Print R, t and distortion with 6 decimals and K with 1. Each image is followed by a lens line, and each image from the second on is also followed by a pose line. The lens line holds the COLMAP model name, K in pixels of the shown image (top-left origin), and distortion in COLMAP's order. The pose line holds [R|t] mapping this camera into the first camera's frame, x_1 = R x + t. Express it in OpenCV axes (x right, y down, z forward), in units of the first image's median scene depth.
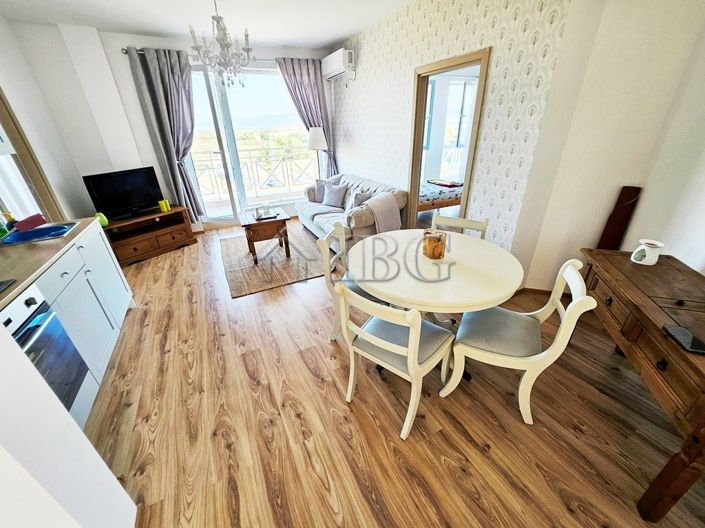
lens RADIAL K [[277.1, 0, 347.5], [0, 277.1, 260.5], [0, 0, 1]] dist [-0.003148, -0.001045]
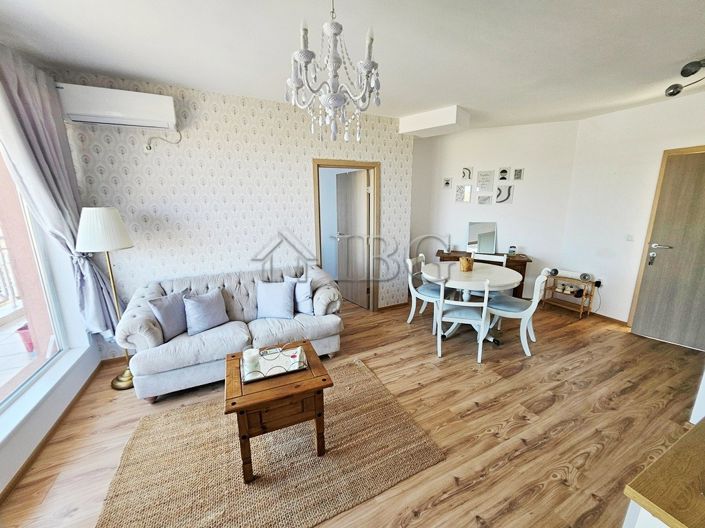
lens RADIAL K [[277.1, 0, 346.9], [0, 277.1, 261.7], [0, 0, 1]] dist [-0.003148, -0.001045]
pose [[0.038325, -0.189065, 0.981216, -0.729666], [0.438579, 0.885488, 0.153489, -0.341597], [-0.897875, 0.424459, 0.116856, 0.721228]]
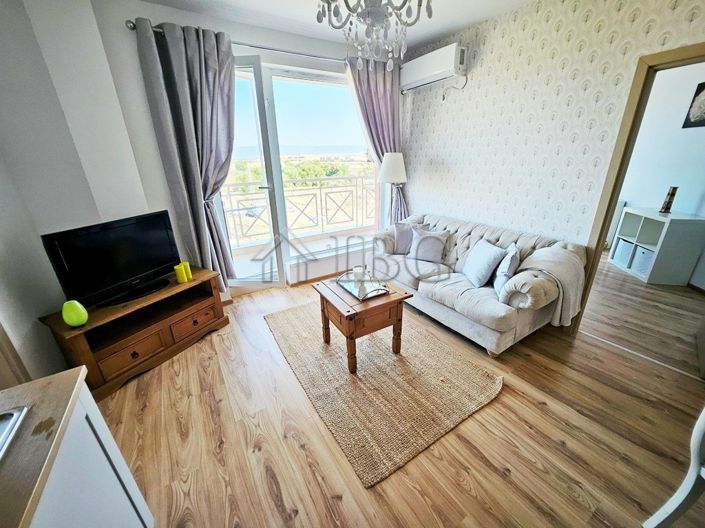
lens RADIAL K [[277.1, 0, 348.2], [0, 277.1, 261.4], [0, 0, 1]] dist [-0.003148, -0.001045]
pose [[0.996094, -0.028624, 0.083536, -0.367620], [0.035986, 0.995470, -0.088006, -0.164376], [-0.080638, 0.090668, 0.992611, 0.378441]]
